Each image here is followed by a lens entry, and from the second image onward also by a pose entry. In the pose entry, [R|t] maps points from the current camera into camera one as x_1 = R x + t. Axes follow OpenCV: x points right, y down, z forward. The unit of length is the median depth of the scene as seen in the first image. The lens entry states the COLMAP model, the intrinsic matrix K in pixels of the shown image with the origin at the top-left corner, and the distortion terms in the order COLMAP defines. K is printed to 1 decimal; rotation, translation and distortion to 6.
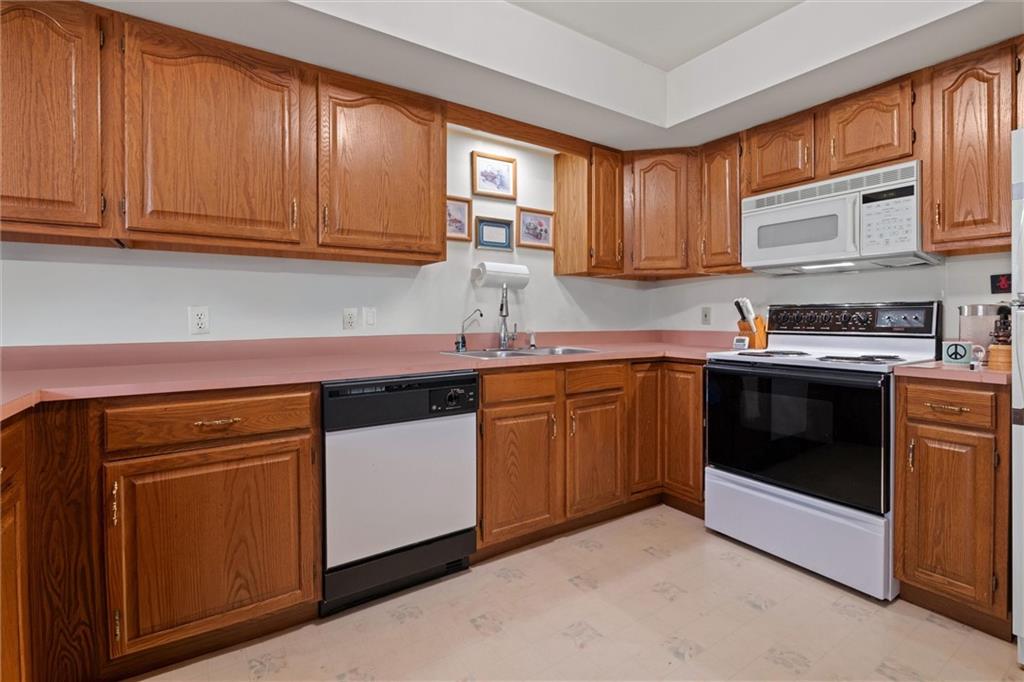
lens RADIAL K [[461.2, 0, 521.1], [0, 461.2, 319.0], [0, 0, 1]] dist [-0.008388, 0.000176]
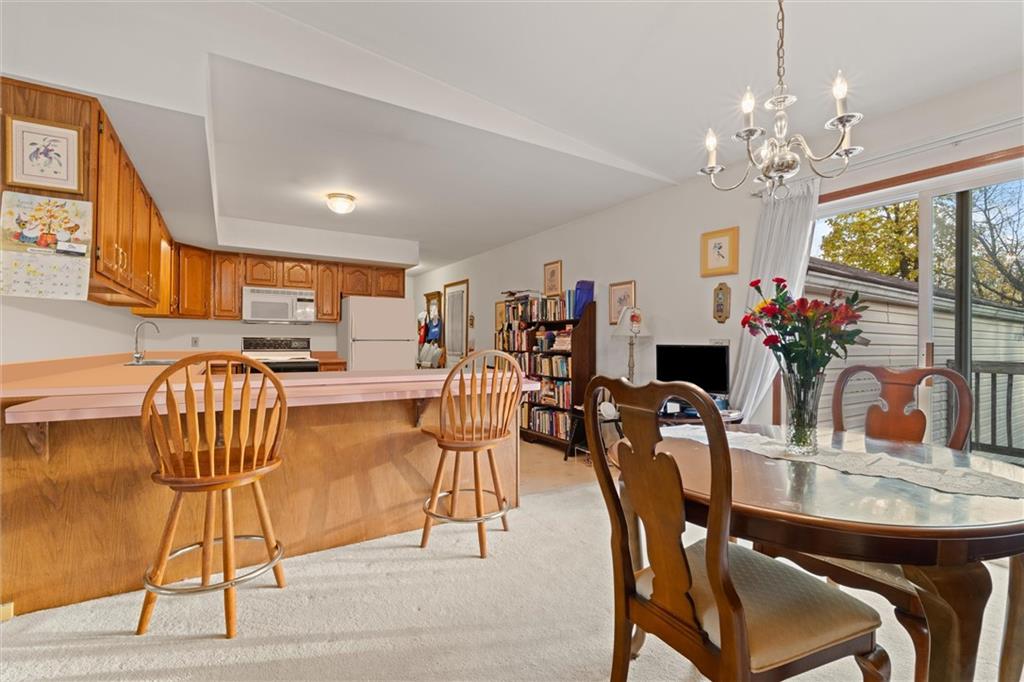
lens RADIAL K [[461.2, 0, 515.0], [0, 461.2, 342.8], [0, 0, 1]] dist [-0.008388, 0.000176]
pose [[0.025408, 0.005156, 0.999664, -1.569693], [0.001492, 0.999985, -0.005196, 0.007088], [-0.999676, 0.001624, 0.025400, -0.285065]]
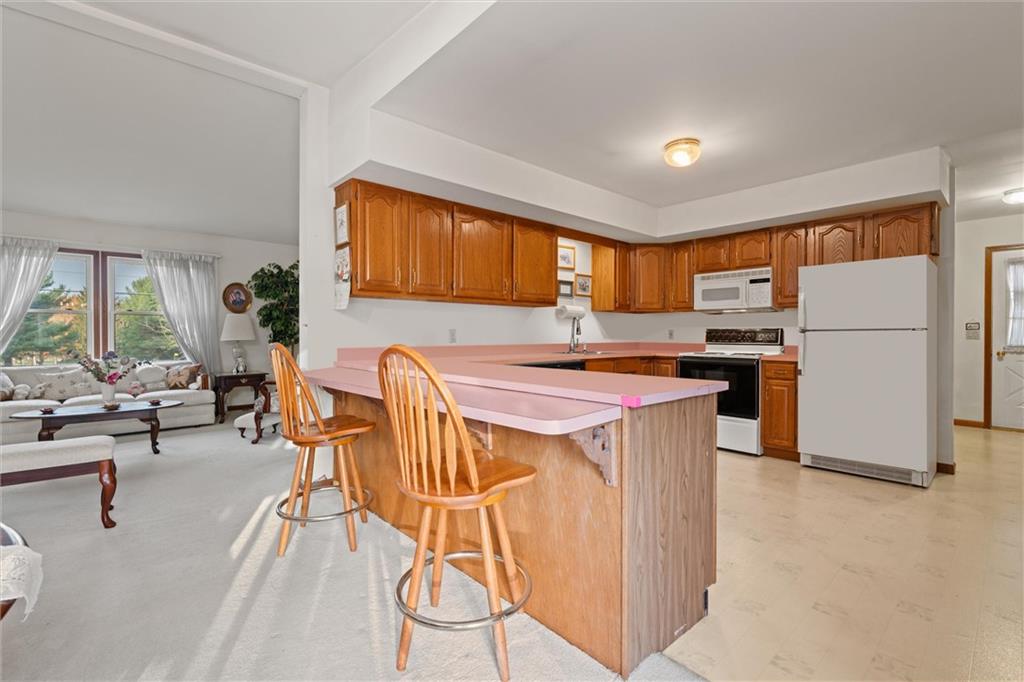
lens RADIAL K [[461.2, 0, 513.2], [0, 461.2, 337.4], [0, 0, 1]] dist [-0.008388, 0.000176]
pose [[0.989240, 0.002156, 0.146285, -0.564783], [-0.002378, 0.999996, 0.001343, 0.004113], [-0.146282, -0.001676, 0.989242, -0.821189]]
